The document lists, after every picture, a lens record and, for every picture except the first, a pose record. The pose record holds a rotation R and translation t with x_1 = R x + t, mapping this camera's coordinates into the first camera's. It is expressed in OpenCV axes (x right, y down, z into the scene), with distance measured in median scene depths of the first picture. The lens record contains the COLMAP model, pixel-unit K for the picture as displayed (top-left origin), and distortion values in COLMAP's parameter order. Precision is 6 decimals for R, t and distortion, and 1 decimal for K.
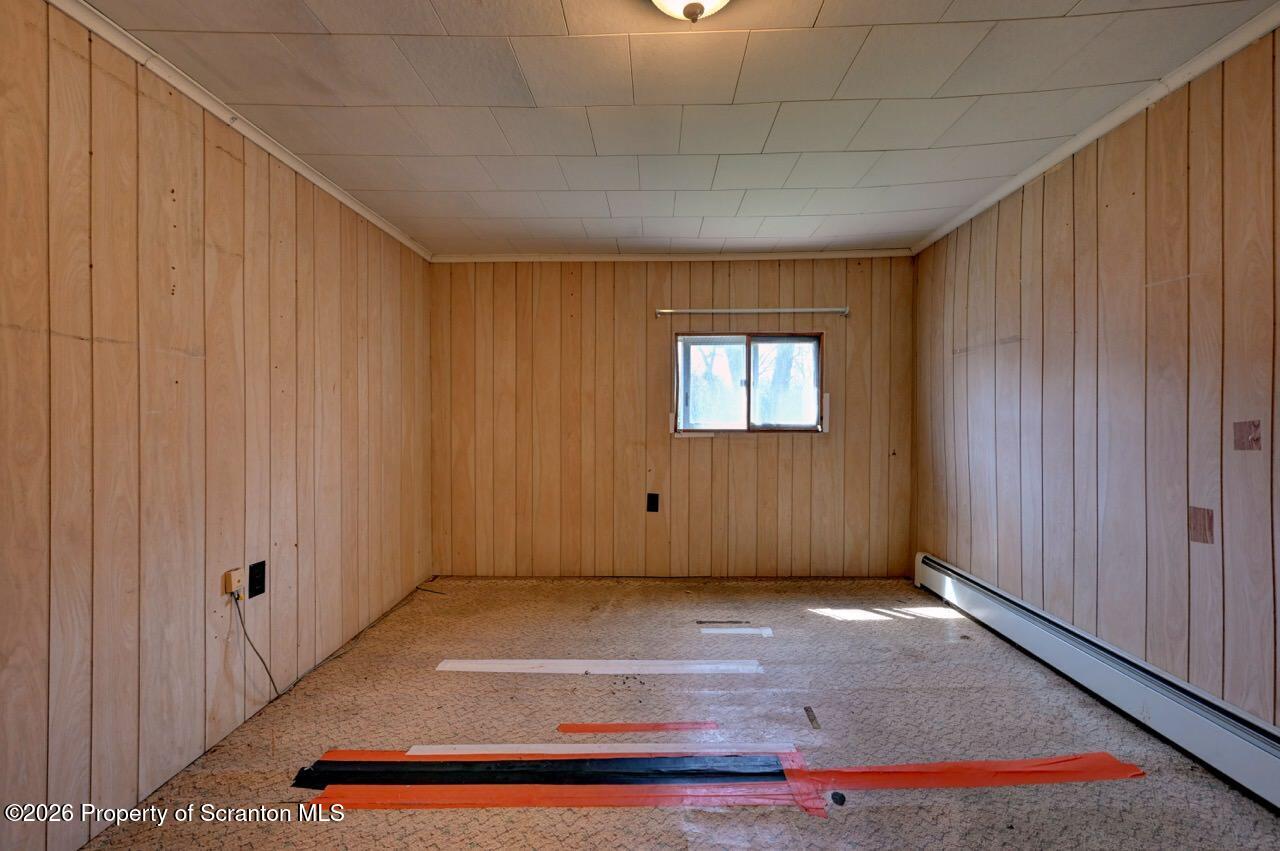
lens RADIAL K [[501.8, 0, 640.0], [0, 501.8, 420.2], [0, 0, 1]] dist [-0.000255, -0.000222]
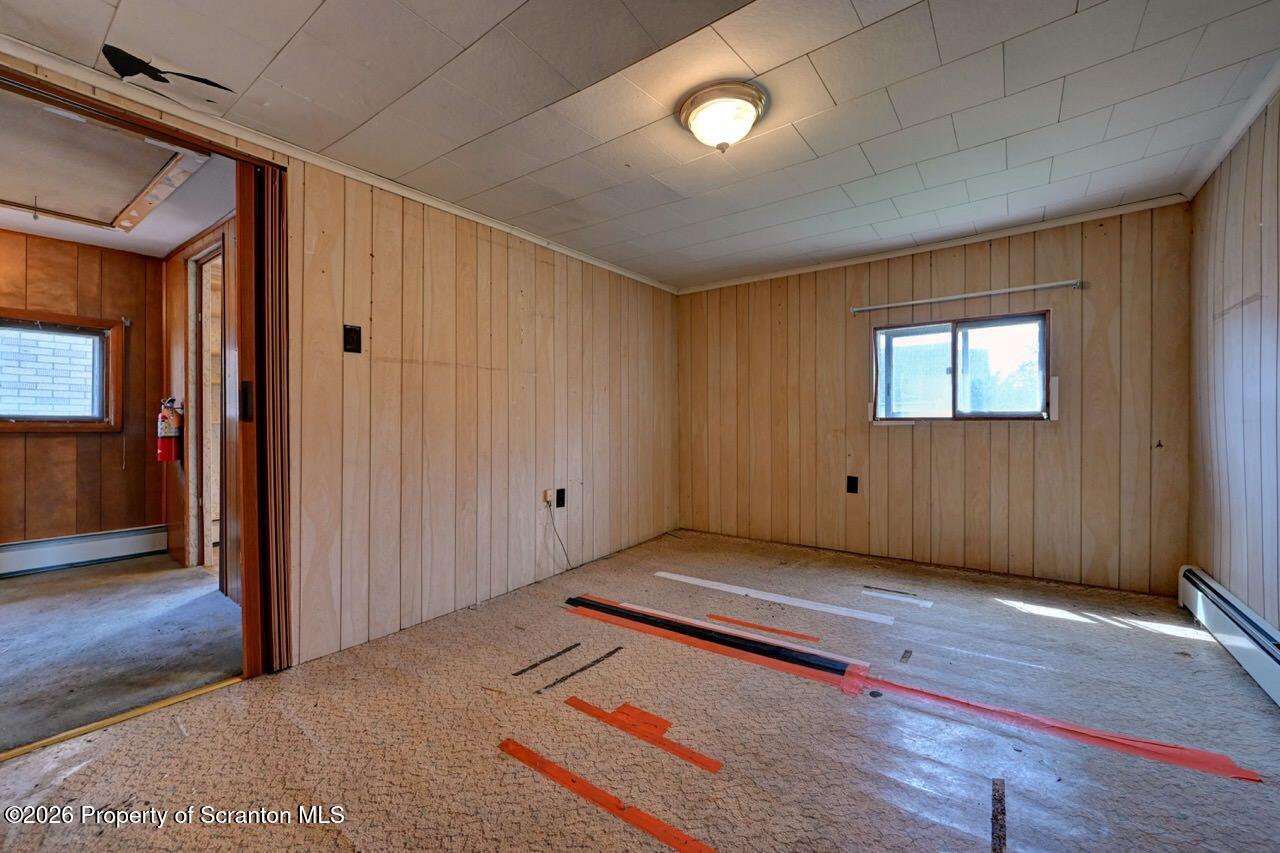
lens RADIAL K [[501.8, 0, 640.0], [0, 501.8, 421.2], [0, 0, 1]] dist [-0.000255, -0.000222]
pose [[0.819119, -0.001631, -0.573622, 0.305265], [0.000000, 0.999996, -0.002843, 0.031837], [0.573624, 0.002328, 0.819115, -0.183675]]
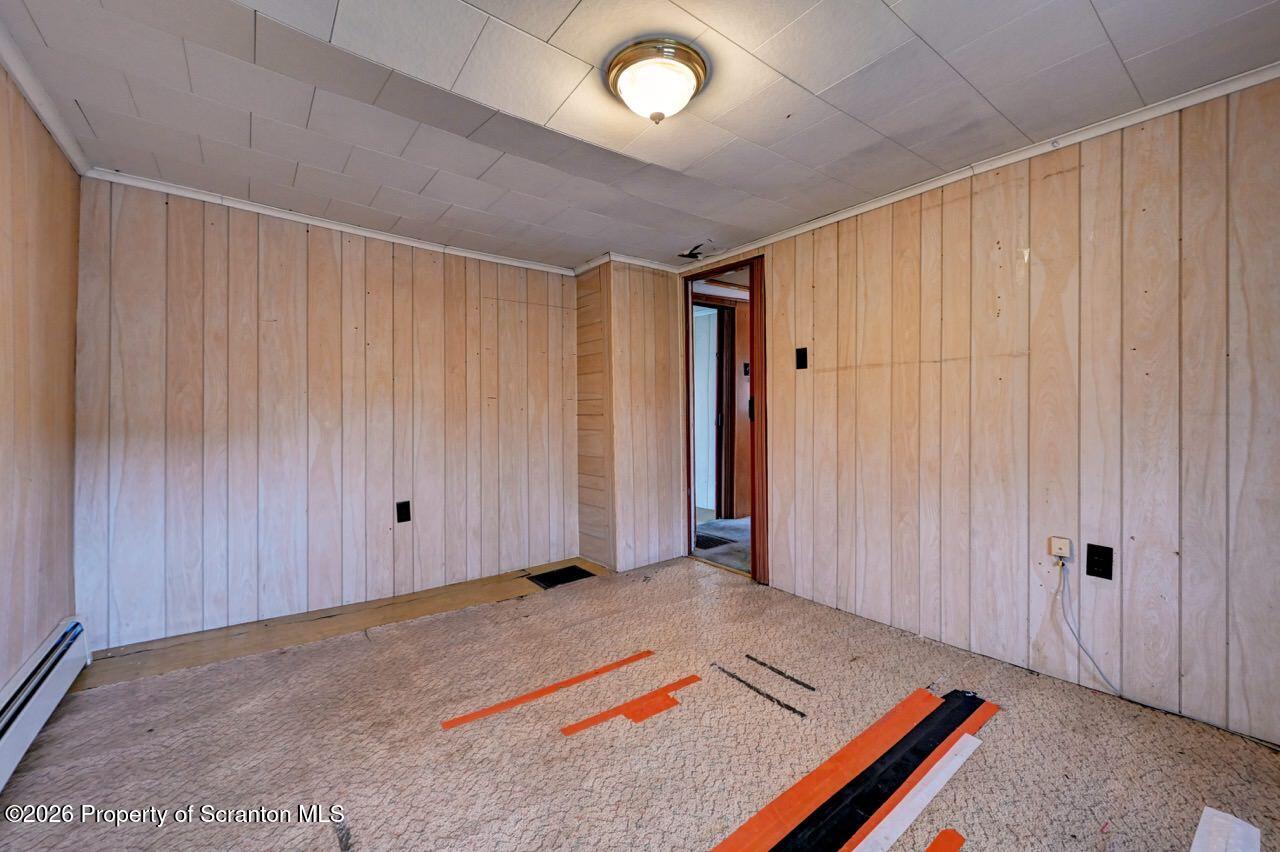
lens RADIAL K [[509.7, 0, 639.9], [0, 509.7, 405.0], [0, 0, 1]] dist [-0.000931, -0.000092]
pose [[-0.769640, 0.002260, -0.638474, 0.389826], [0.006472, 0.999970, -0.004262, -0.002100], [0.638445, -0.007412, -0.769631, 0.758738]]
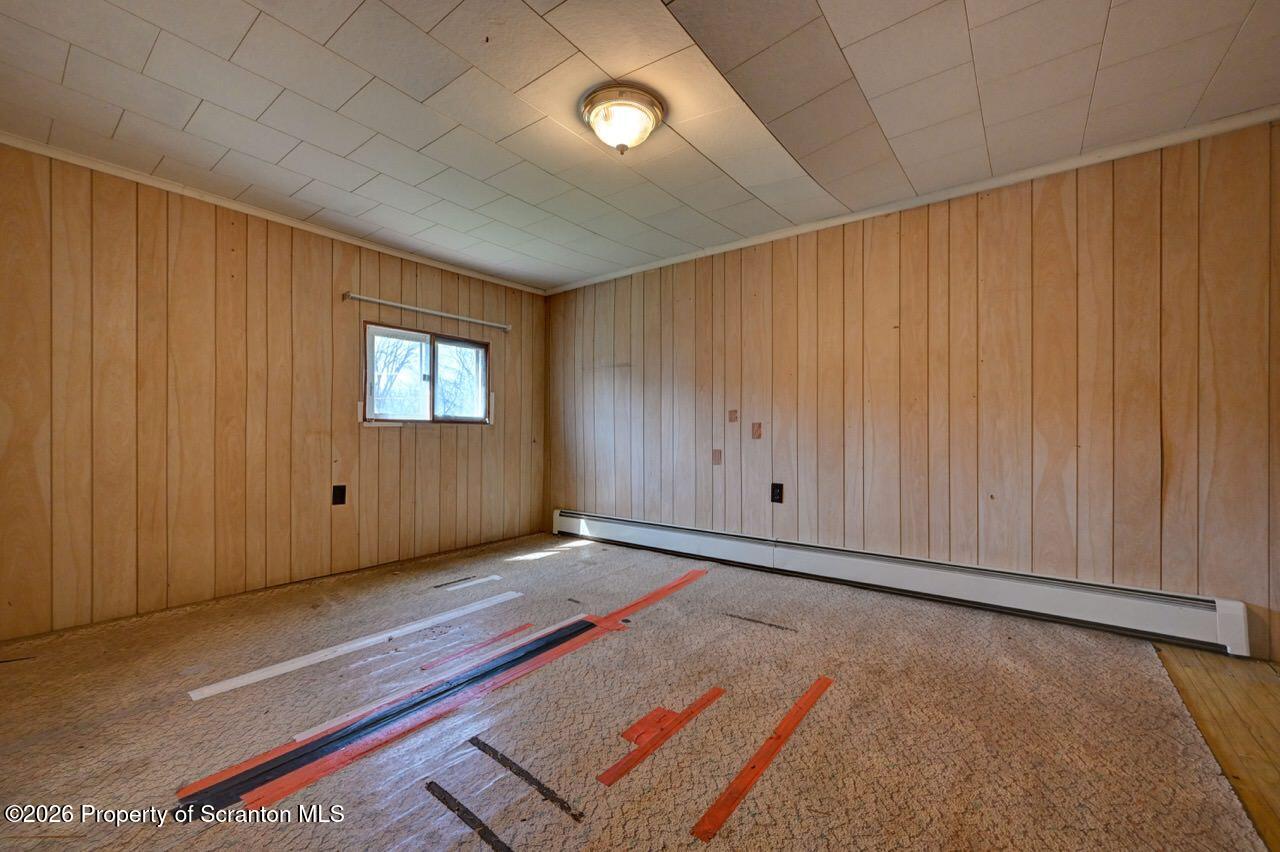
lens RADIAL K [[507.3, 0, 636.6], [0, 507.3, 439.6], [0, 0, 1]] dist [-0.000352, -0.000055]
pose [[0.591304, -0.005161, 0.806432, -0.462833], [0.000791, 0.999983, 0.005820, 0.060739], [-0.806449, -0.002803, 0.591298, -0.022896]]
